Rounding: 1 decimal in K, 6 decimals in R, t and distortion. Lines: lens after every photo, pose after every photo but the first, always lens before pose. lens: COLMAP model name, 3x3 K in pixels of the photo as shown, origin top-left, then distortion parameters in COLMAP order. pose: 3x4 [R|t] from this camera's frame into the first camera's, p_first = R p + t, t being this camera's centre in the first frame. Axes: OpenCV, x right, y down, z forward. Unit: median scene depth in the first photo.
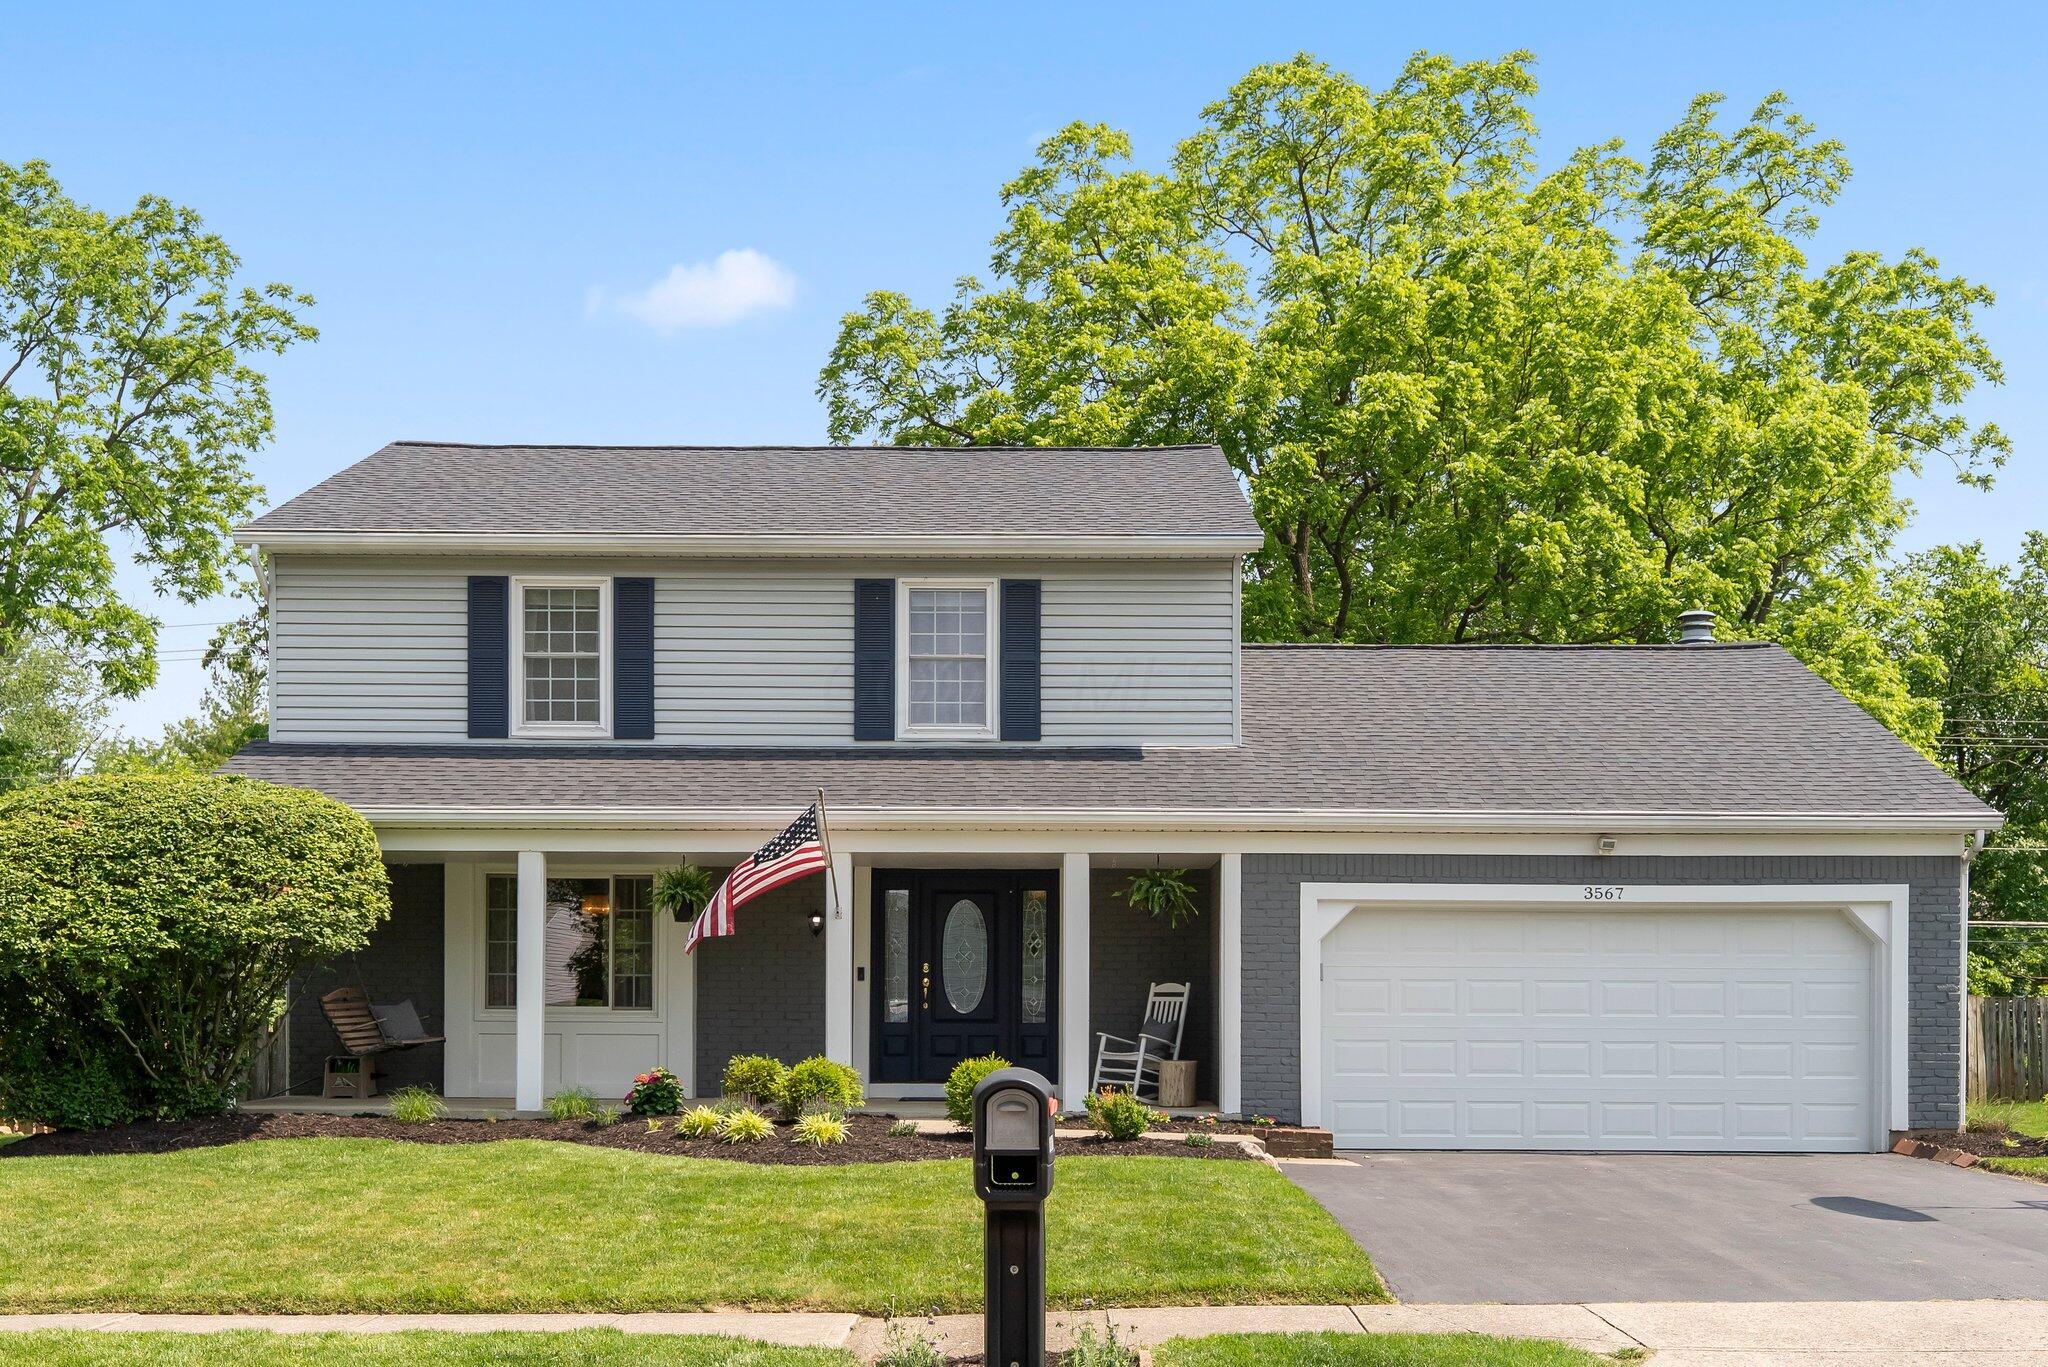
lens RADIAL K [[2109.0, 0, 1024.0], [0, 2109.0, 685.0], [0, 0, 1]] dist [0.025680, 0.000000]
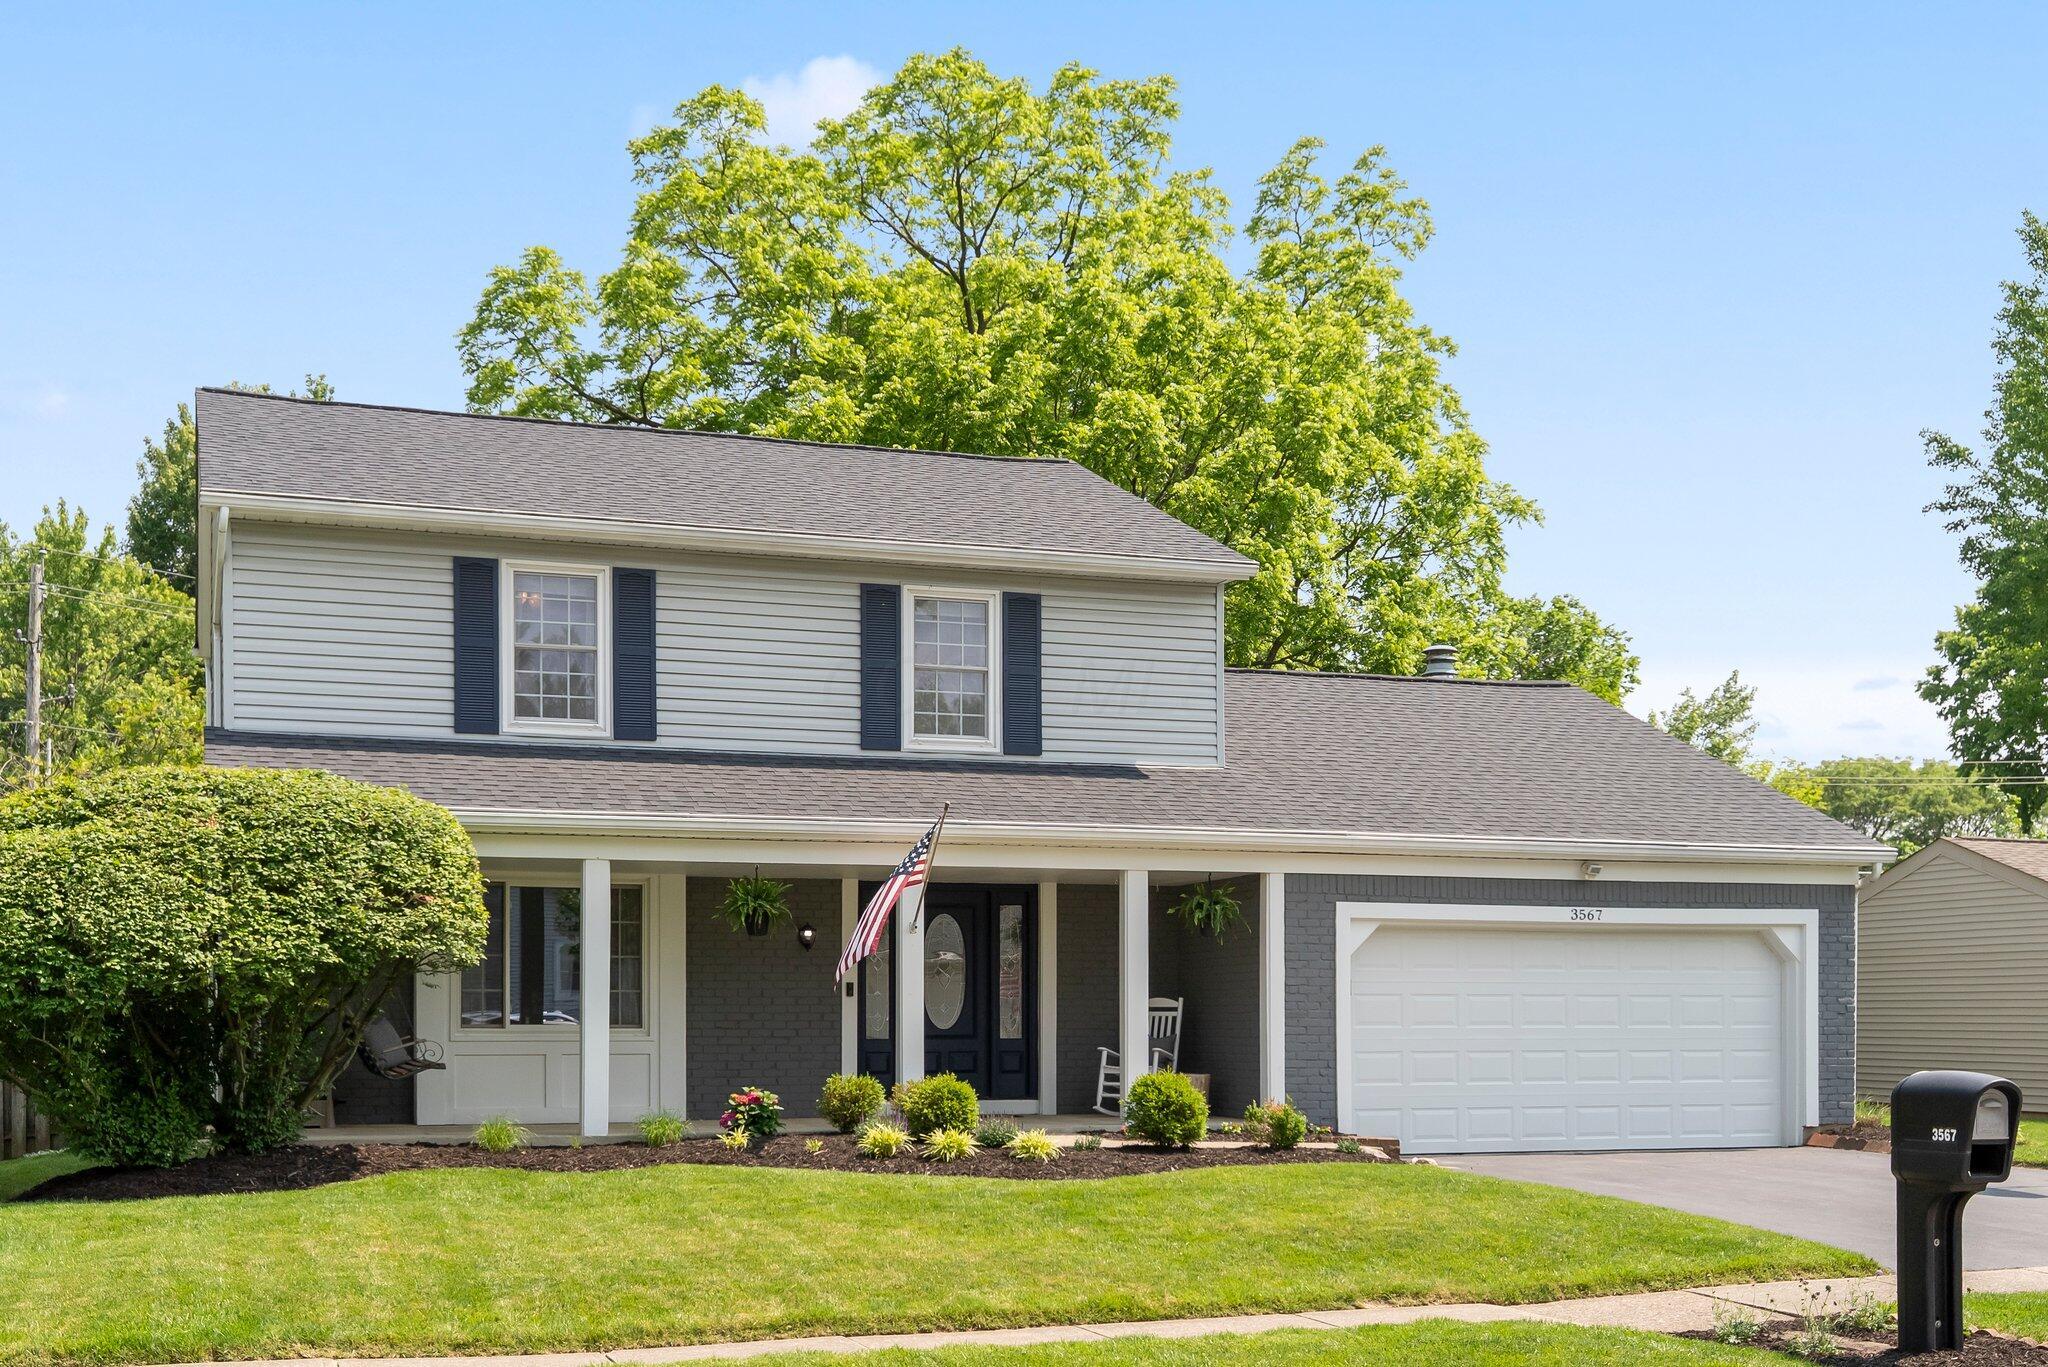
lens RADIAL K [[2264.1, 0, 1024.3], [0, 2264.1, 683.5], [0, 0, 1]] dist [0.037073, 0.000000]
pose [[0.944051, 0.042293, 0.327078, -0.358754], [-0.043036, 0.999061, -0.004968, -0.002159], [-0.326981, -0.009386, 0.944984, -0.009913]]
